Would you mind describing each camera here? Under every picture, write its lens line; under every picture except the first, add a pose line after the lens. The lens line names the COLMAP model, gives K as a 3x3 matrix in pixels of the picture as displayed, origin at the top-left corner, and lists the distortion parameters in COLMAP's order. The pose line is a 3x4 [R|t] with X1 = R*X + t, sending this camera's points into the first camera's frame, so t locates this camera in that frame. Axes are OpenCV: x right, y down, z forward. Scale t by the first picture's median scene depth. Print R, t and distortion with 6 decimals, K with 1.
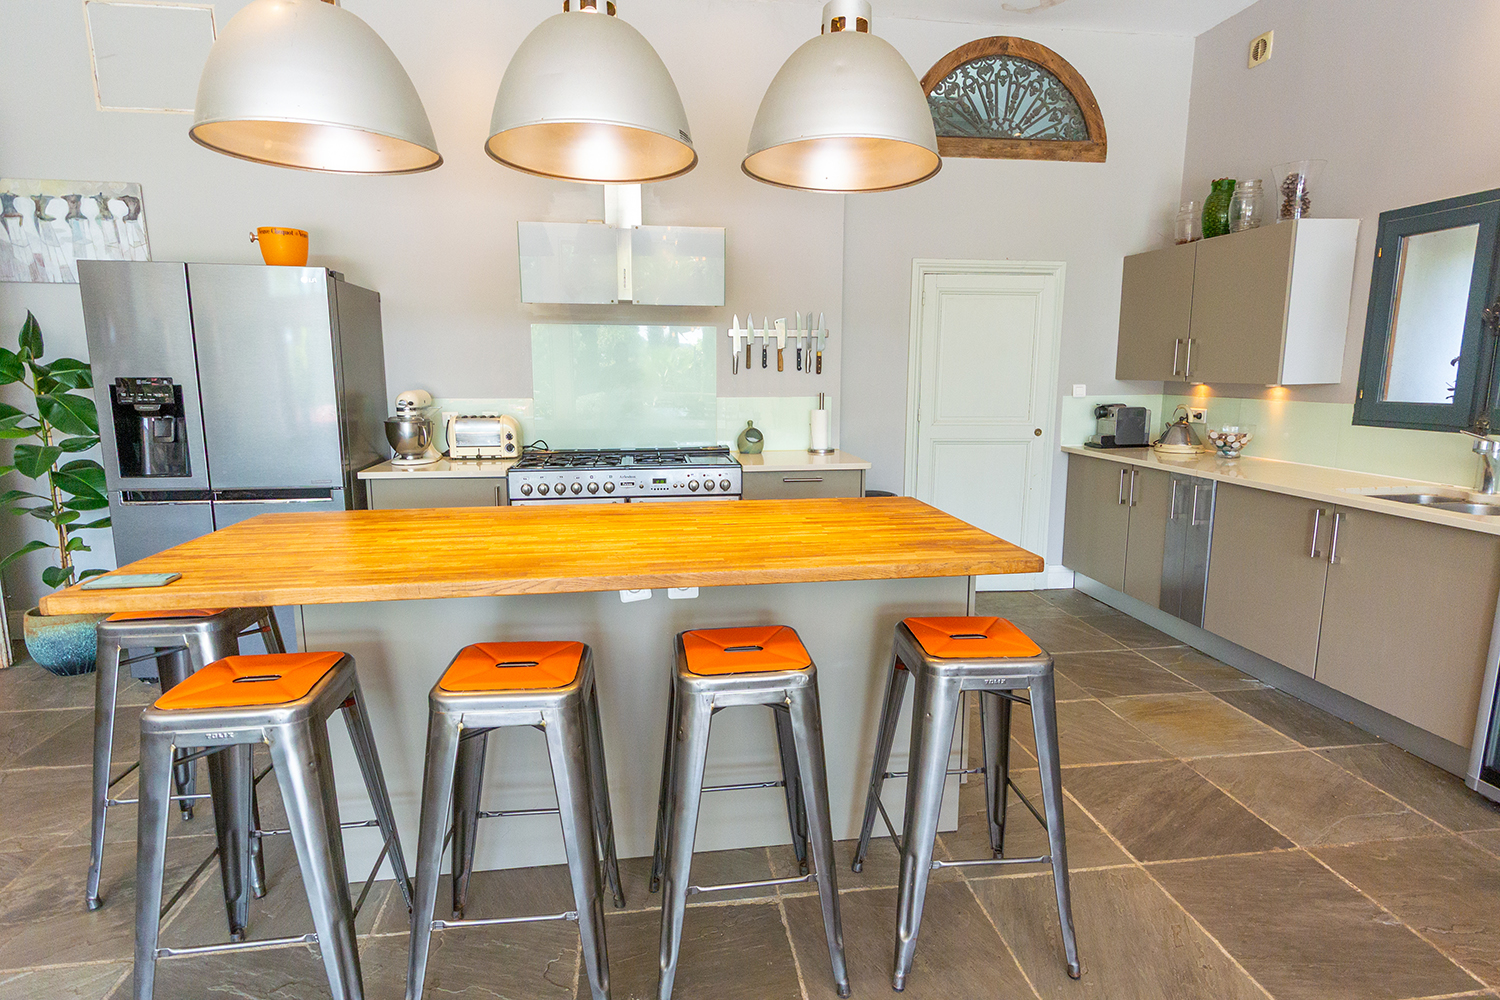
lens RADIAL K [[776.1, 0, 750.0], [0, 776.1, 500.0], [0, 0, 1]] dist [0.018799, 0.000321]
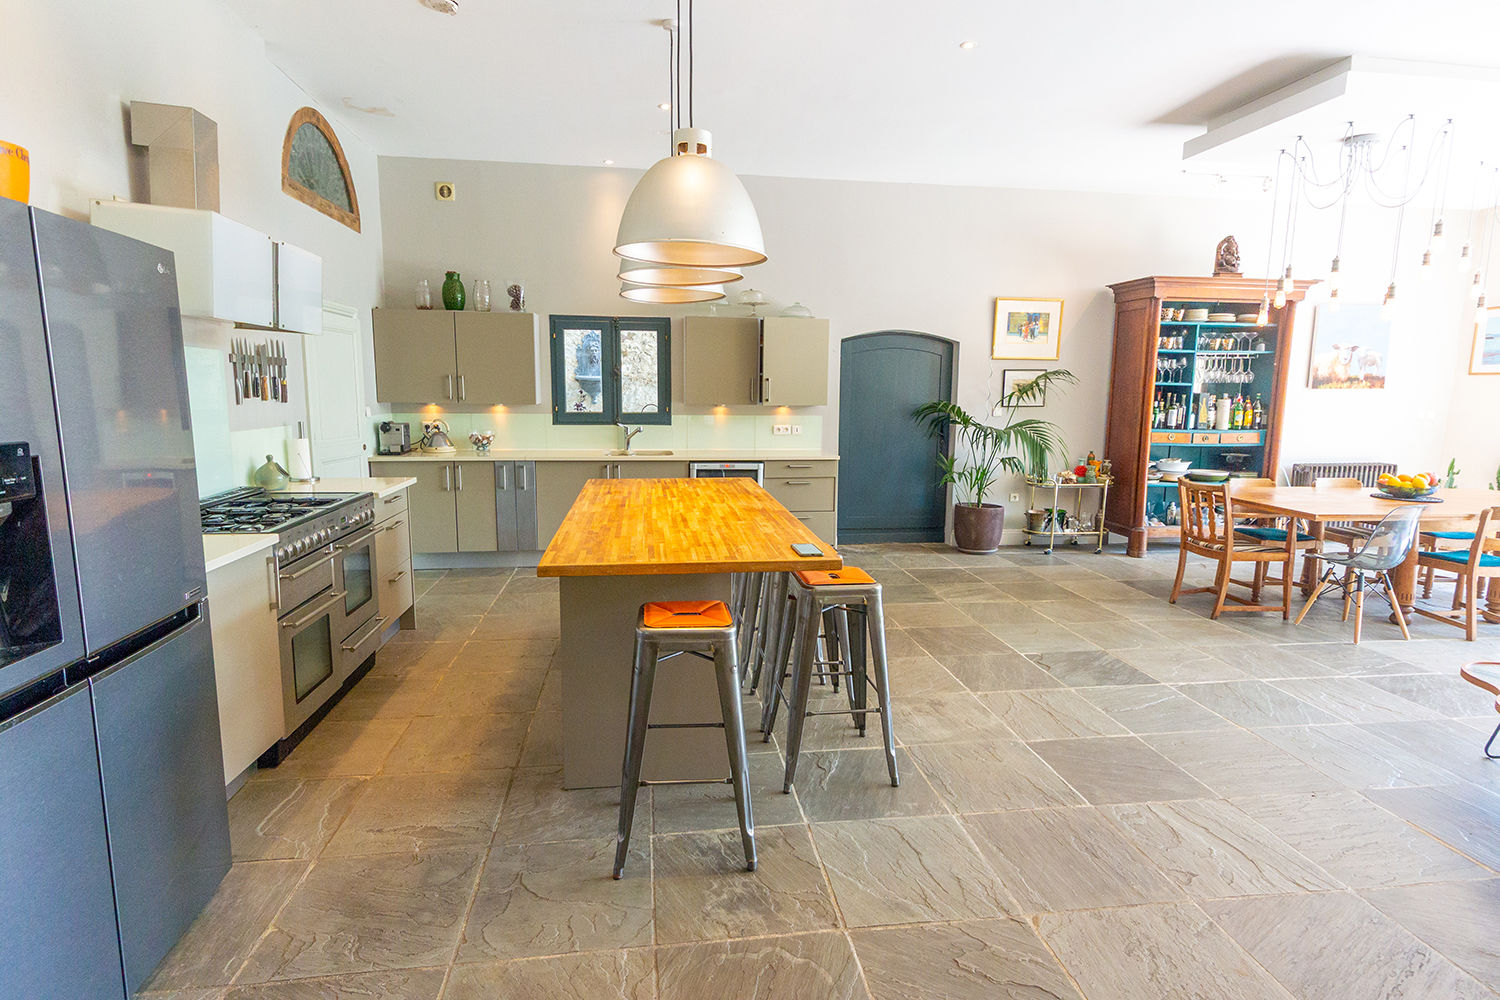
lens RADIAL K [[776.1, 0, 750.0], [0, 776.1, 500.0], [0, 0, 1]] dist [0.018799, 0.000321]
pose [[-0.000573, -0.144274, 0.989538, -0.969294], [0.160040, 0.976770, 0.142505, -0.096661], [-0.987110, 0.158447, 0.022530, 0.461039]]
